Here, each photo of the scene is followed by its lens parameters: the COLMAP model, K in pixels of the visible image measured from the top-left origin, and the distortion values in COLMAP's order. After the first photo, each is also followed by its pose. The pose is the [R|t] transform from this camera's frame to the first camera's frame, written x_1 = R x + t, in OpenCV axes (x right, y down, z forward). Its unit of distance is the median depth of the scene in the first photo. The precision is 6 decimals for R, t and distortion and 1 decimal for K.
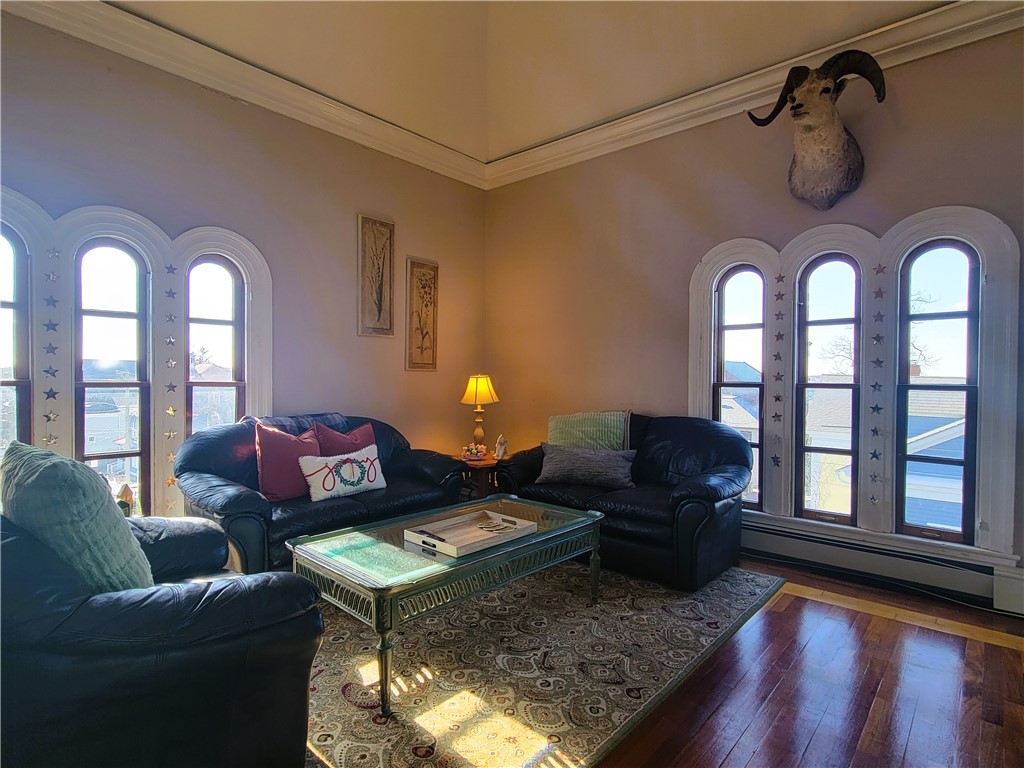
lens RADIAL K [[531.9, 0, 521.9], [0, 531.9, 383.8], [0, 0, 1]] dist [-0.000269, -0.001349]
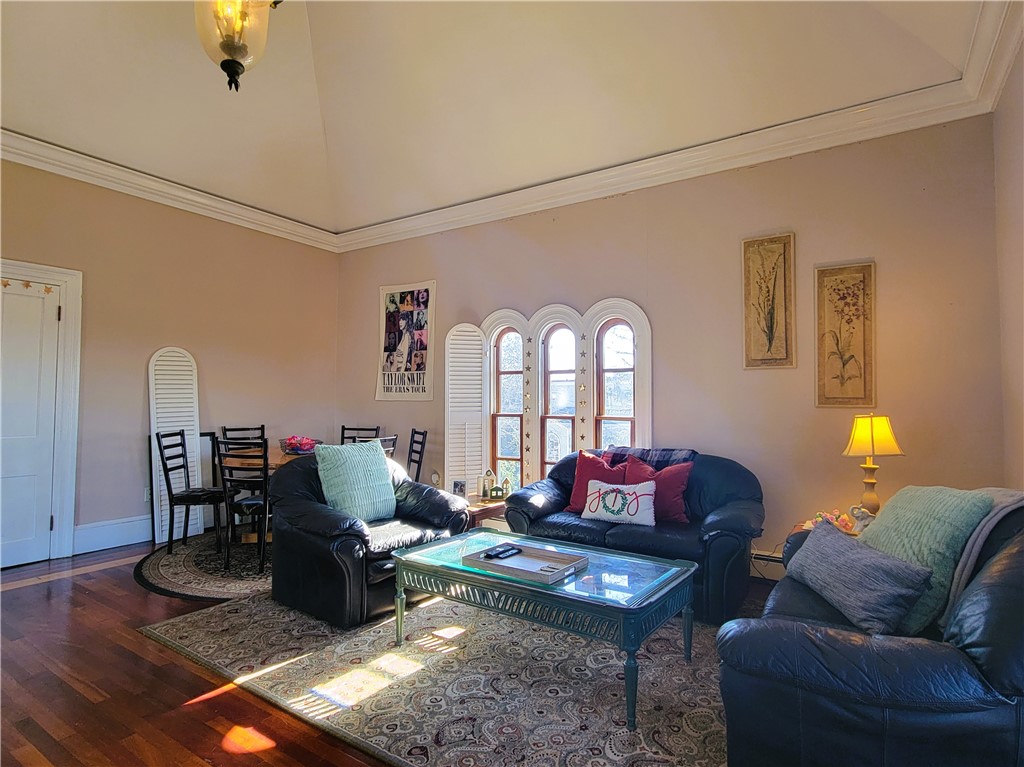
lens RADIAL K [[548.8, 0, 523.4], [0, 548.8, 382.2], [0, 0, 1]] dist [0.001120, 0.000097]
pose [[0.149762, -0.047826, -0.987565, 0.712260], [-0.021613, 0.998432, -0.051630, -0.014035], [0.988486, 0.029076, 0.148494, 0.591211]]
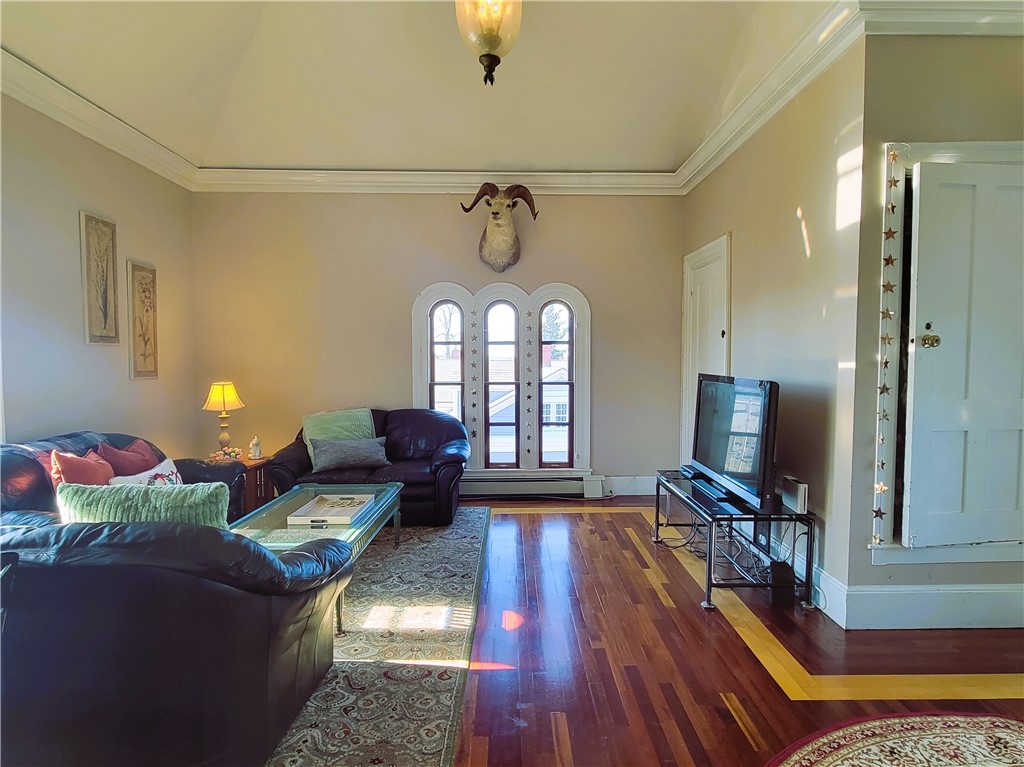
lens RADIAL K [[538.2, 0, 509.1], [0, 538.2, 380.9], [0, 0, 1]] dist [0.004024, -0.000152]
pose [[0.749722, -0.038188, 0.660650, -0.464108], [0.018943, 0.999163, 0.036259, -0.060596], [-0.661481, -0.014669, 0.749818, -0.217618]]
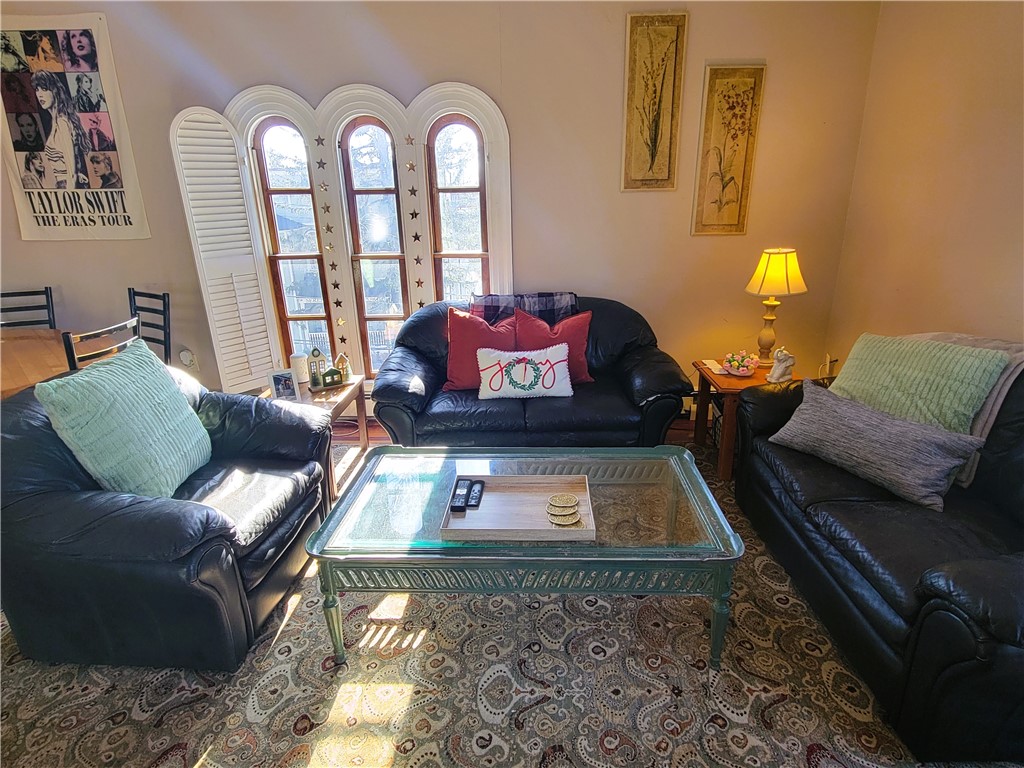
lens RADIAL K [[553.9, 0, 522.2], [0, 553.9, 385.0], [0, 0, 1]] dist [0.000068, -0.001127]
pose [[0.653818, 0.229345, -0.721057, 0.314426], [0.009661, 0.950349, 0.311036, -0.093565], [0.756591, -0.210327, 0.619139, 0.394479]]
